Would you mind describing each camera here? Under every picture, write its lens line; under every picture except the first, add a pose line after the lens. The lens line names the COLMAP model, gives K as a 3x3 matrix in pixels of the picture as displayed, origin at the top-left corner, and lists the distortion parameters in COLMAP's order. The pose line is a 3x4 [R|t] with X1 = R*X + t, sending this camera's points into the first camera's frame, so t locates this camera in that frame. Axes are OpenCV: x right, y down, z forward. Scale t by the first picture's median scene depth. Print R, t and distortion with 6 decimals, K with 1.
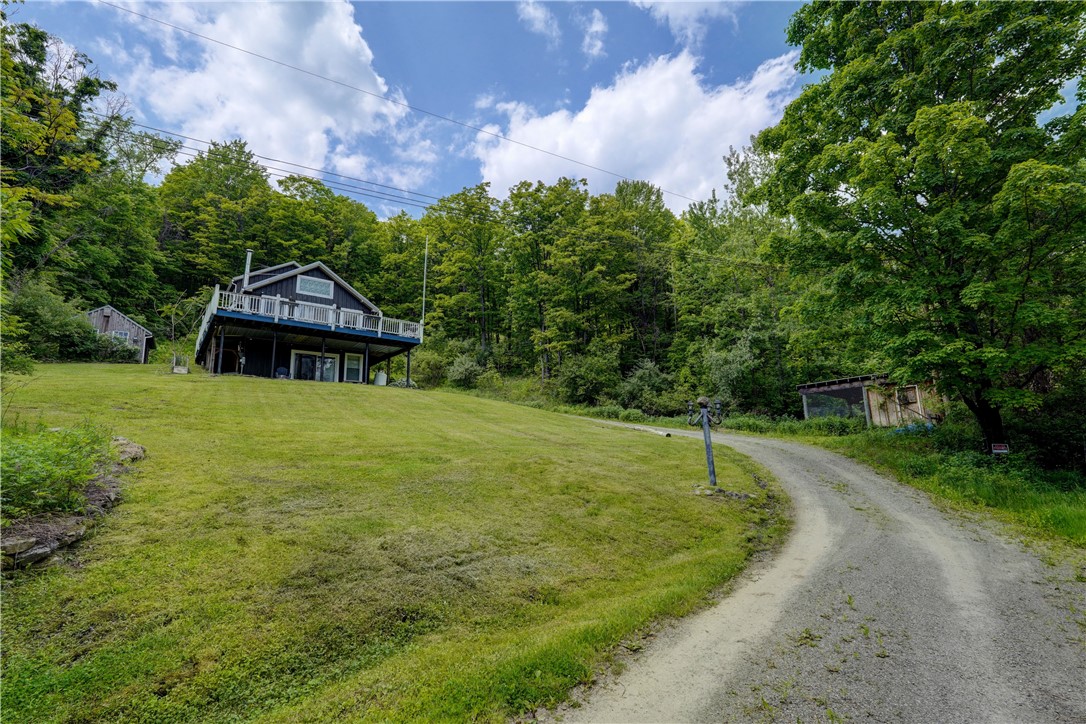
lens RADIAL K [[500.4, 0, 543.0], [0, 500.4, 362.0], [0, 0, 1]] dist [0.000621, 0.000095]
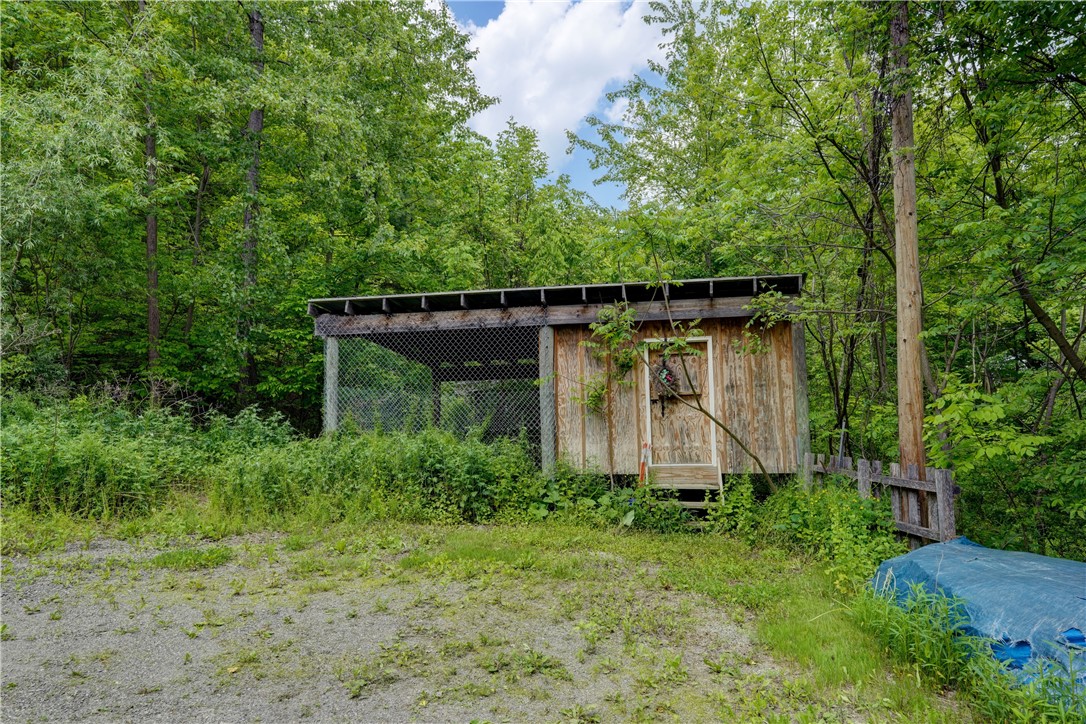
lens RADIAL K [[696.9, 0, 543.0], [0, 696.9, 362.0], [0, 0, 1]] dist [-0.000025, 0.000062]
pose [[0.647822, 0.078869, 0.757698, 0.341272], [-0.140212, 0.989978, 0.016832, 0.060039], [-0.748777, -0.117143, 0.652388, 0.726545]]
